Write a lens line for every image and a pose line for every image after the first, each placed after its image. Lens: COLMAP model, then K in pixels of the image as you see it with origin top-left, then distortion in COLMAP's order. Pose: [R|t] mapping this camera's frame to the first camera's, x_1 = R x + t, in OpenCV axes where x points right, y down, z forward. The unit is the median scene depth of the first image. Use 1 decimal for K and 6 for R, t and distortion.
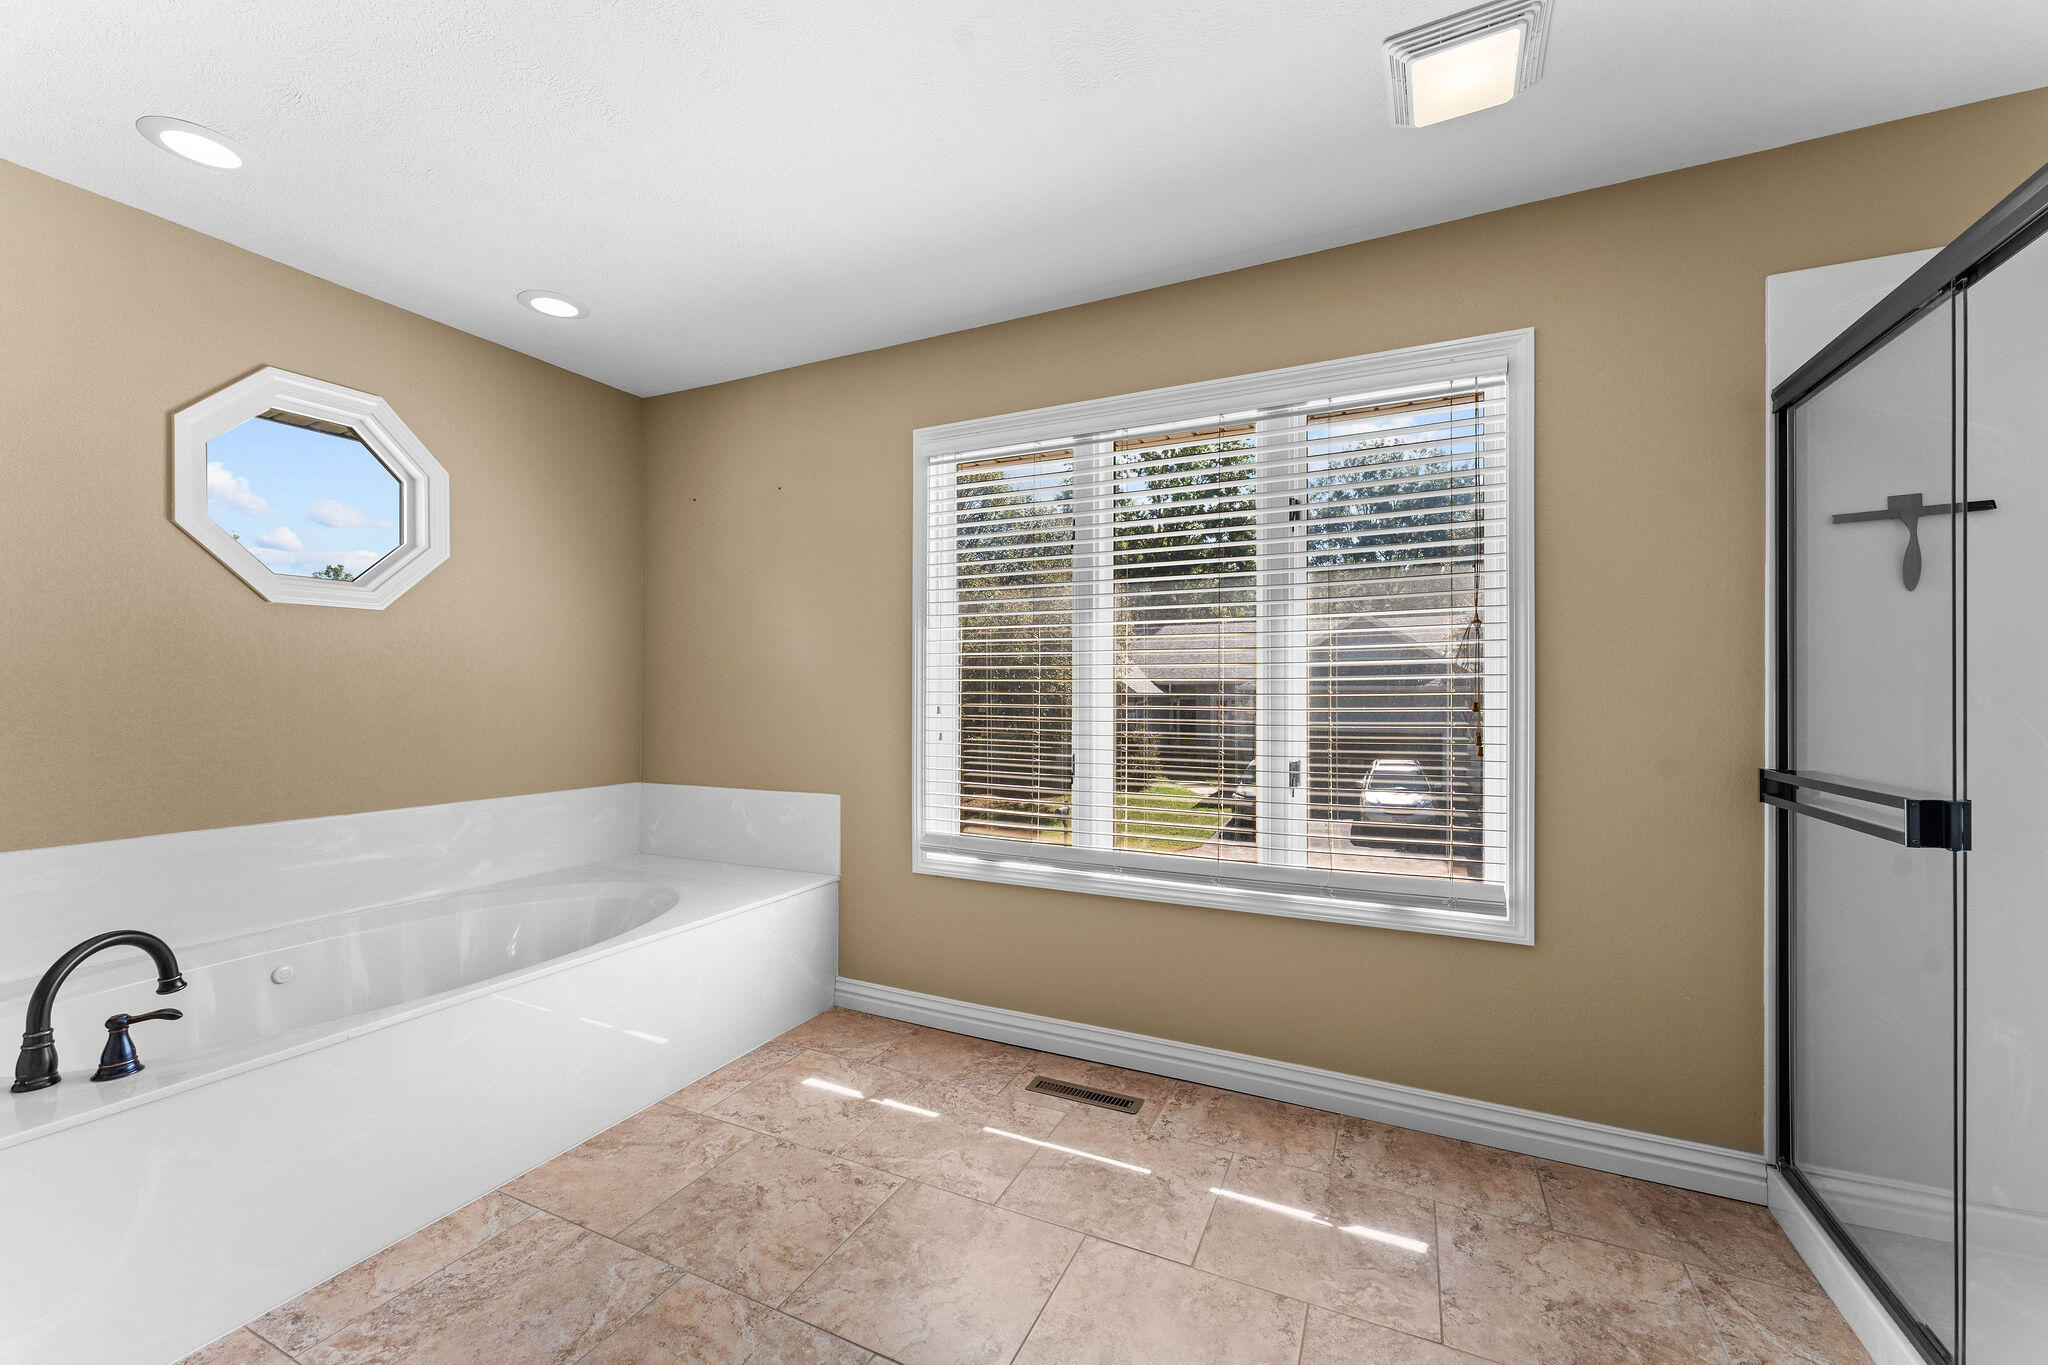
lens RADIAL K [[814.8, 0, 1021.9], [0, 814.8, 688.0], [0, 0, 1]] dist [-0.002663, 0.000893]
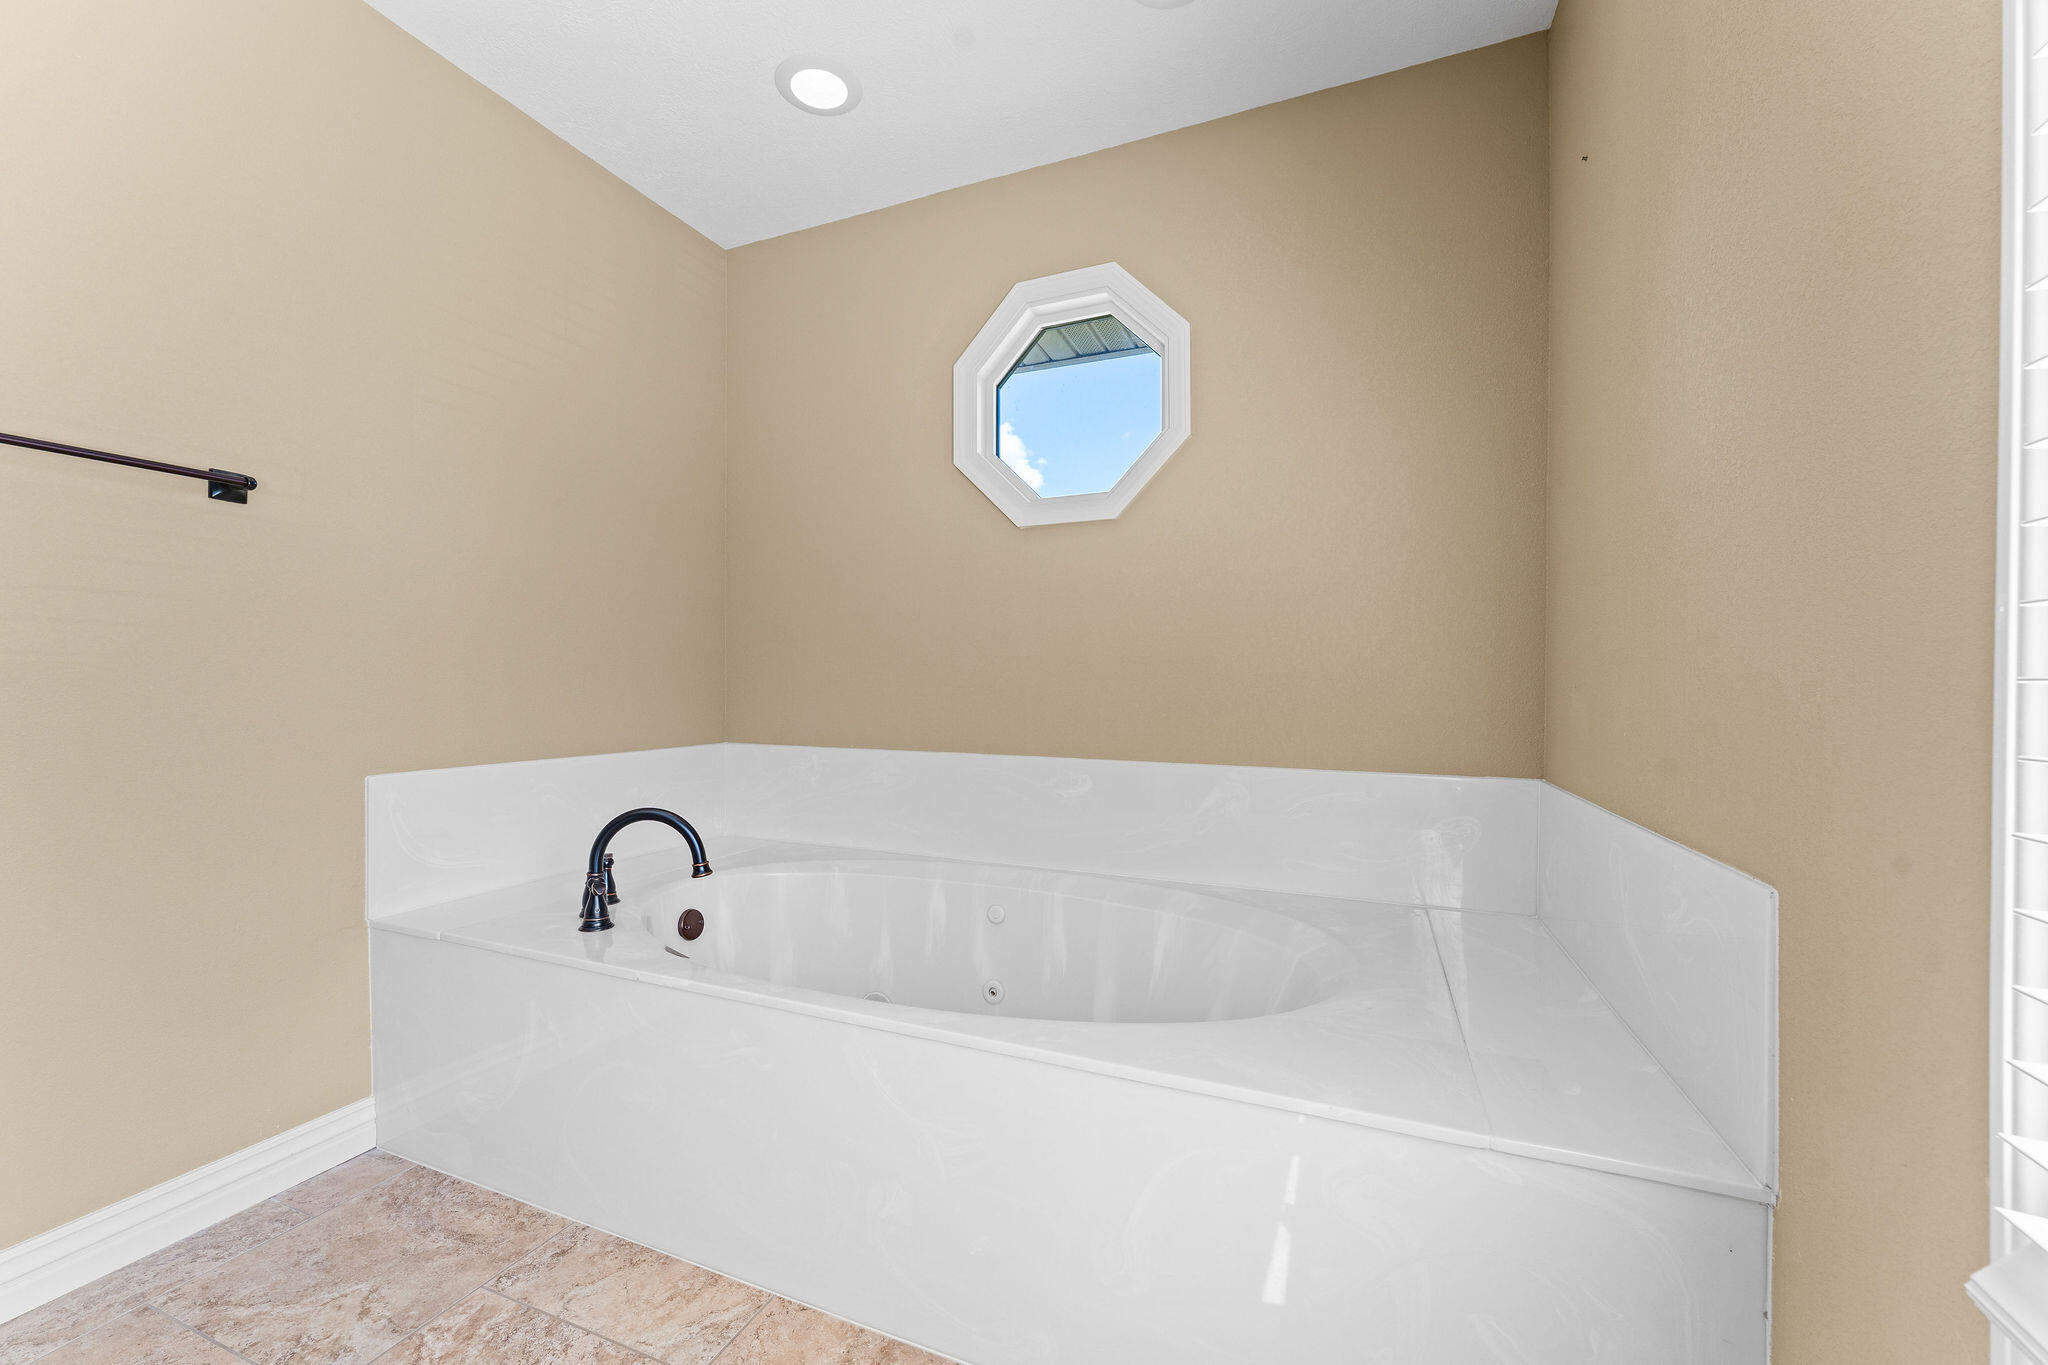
lens RADIAL K [[814.8, 0, 1023.0], [0, 814.8, 684.7], [0, 0, 1]] dist [-0.002663, 0.000893]
pose [[0.052744, 0.003375, -0.998602, 0.037328], [0.003524, 0.999987, 0.003566, 0.069609], [0.998602, -0.003707, 0.052731, 0.841309]]
